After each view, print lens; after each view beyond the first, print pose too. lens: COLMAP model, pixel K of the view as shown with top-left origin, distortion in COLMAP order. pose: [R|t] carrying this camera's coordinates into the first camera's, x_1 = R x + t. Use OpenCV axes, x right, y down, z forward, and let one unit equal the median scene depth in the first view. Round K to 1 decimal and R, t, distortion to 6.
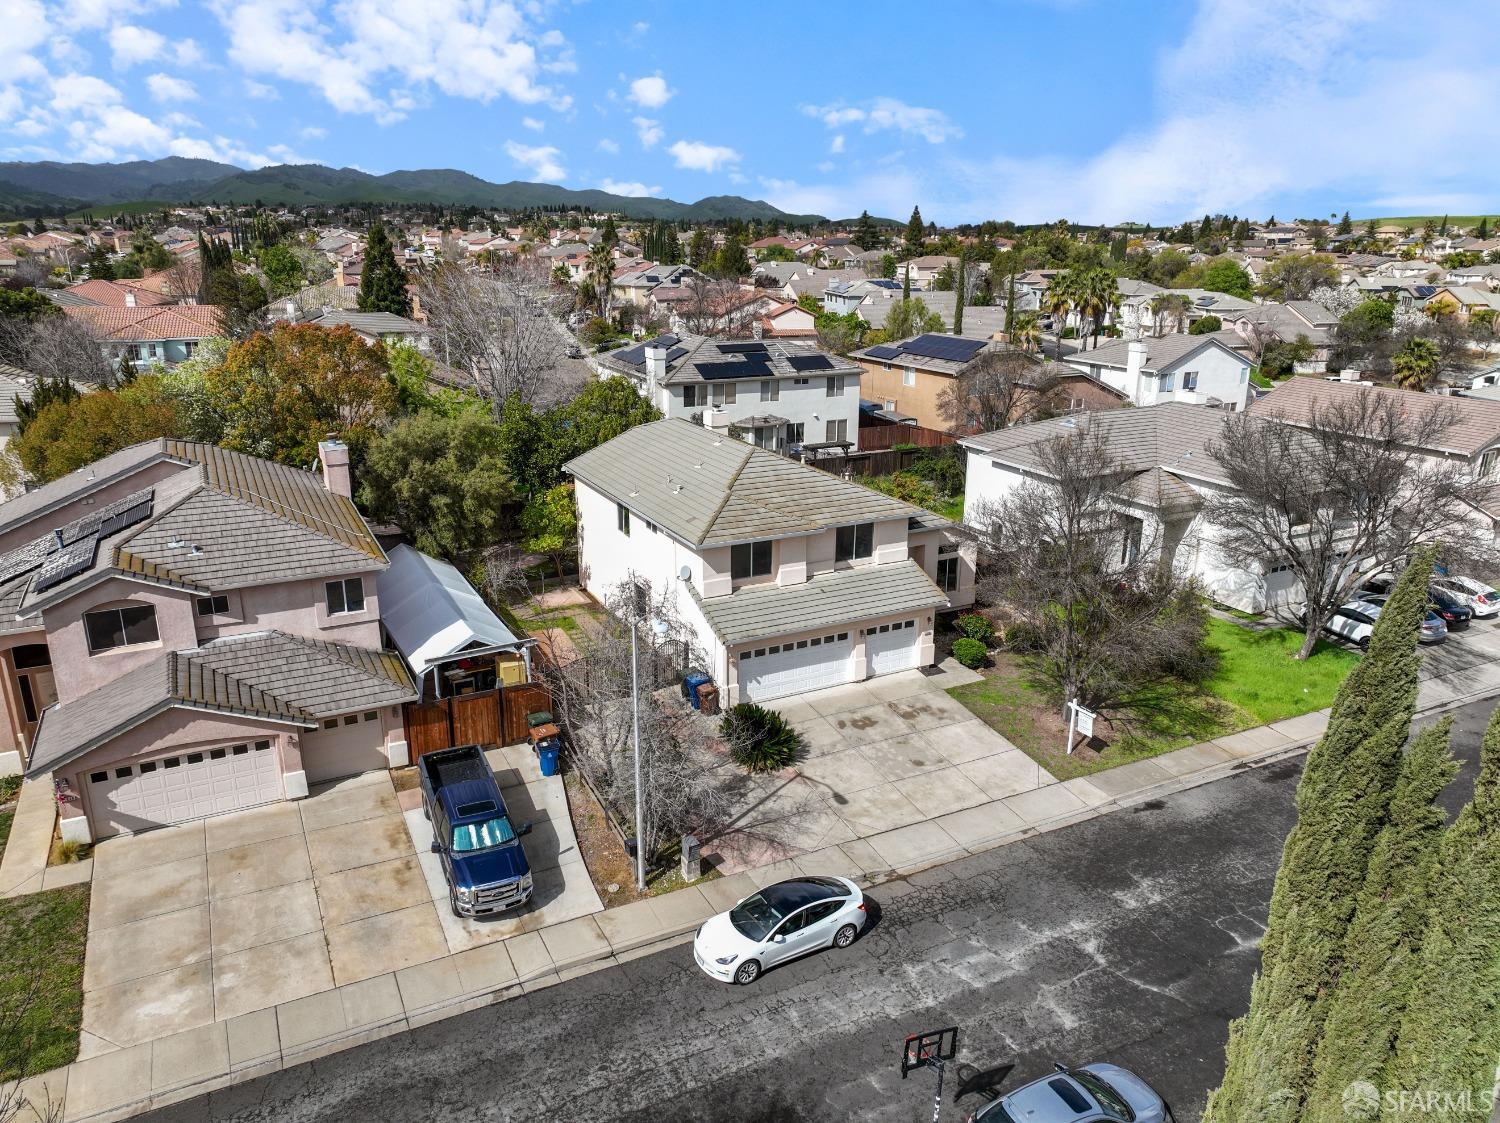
lens RADIAL K [[1052.8, 0, 750.0], [0, 1052.8, 561.5], [0, 0, 1]] dist [-0.000835, 0.004319]
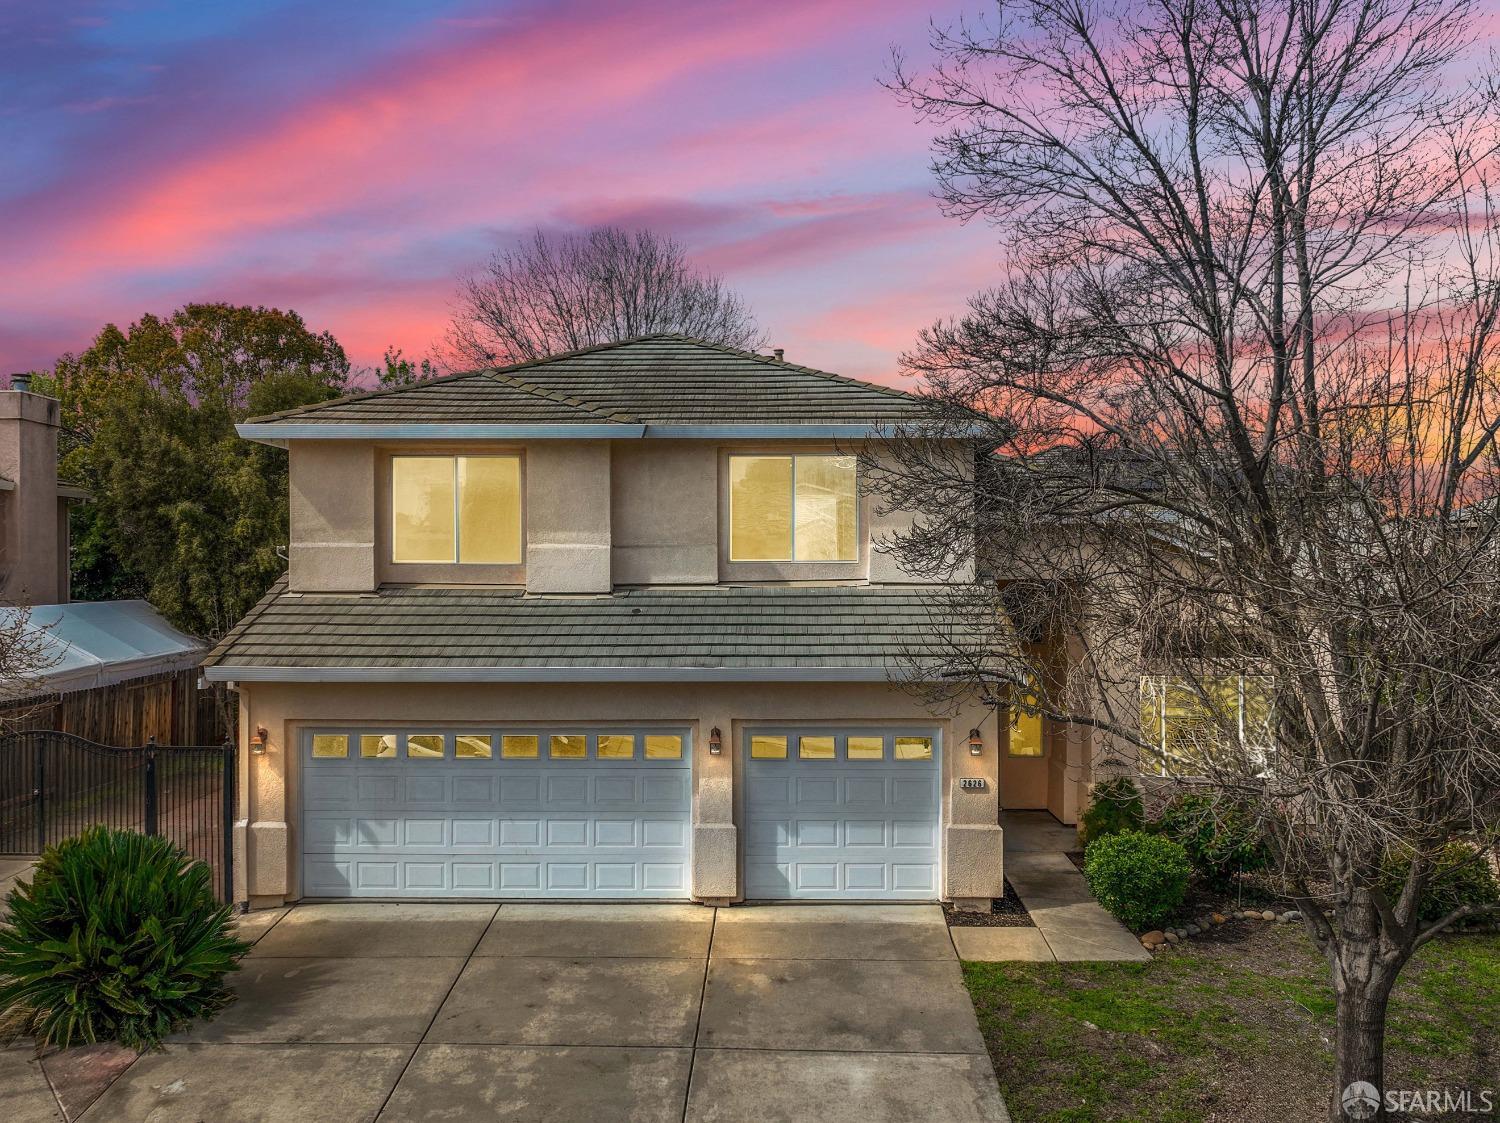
lens RADIAL K [[1380.3, 0, 746.3], [0, 1380.3, 583.8], [0, 0, 1]] dist [0.003339, 0.005247]
pose [[0.873348, -0.006668, -0.487050, 0.303448], [-0.137444, 0.955901, -0.259543, 0.124056], [0.467303, 0.293614, 0.833918, 0.608757]]
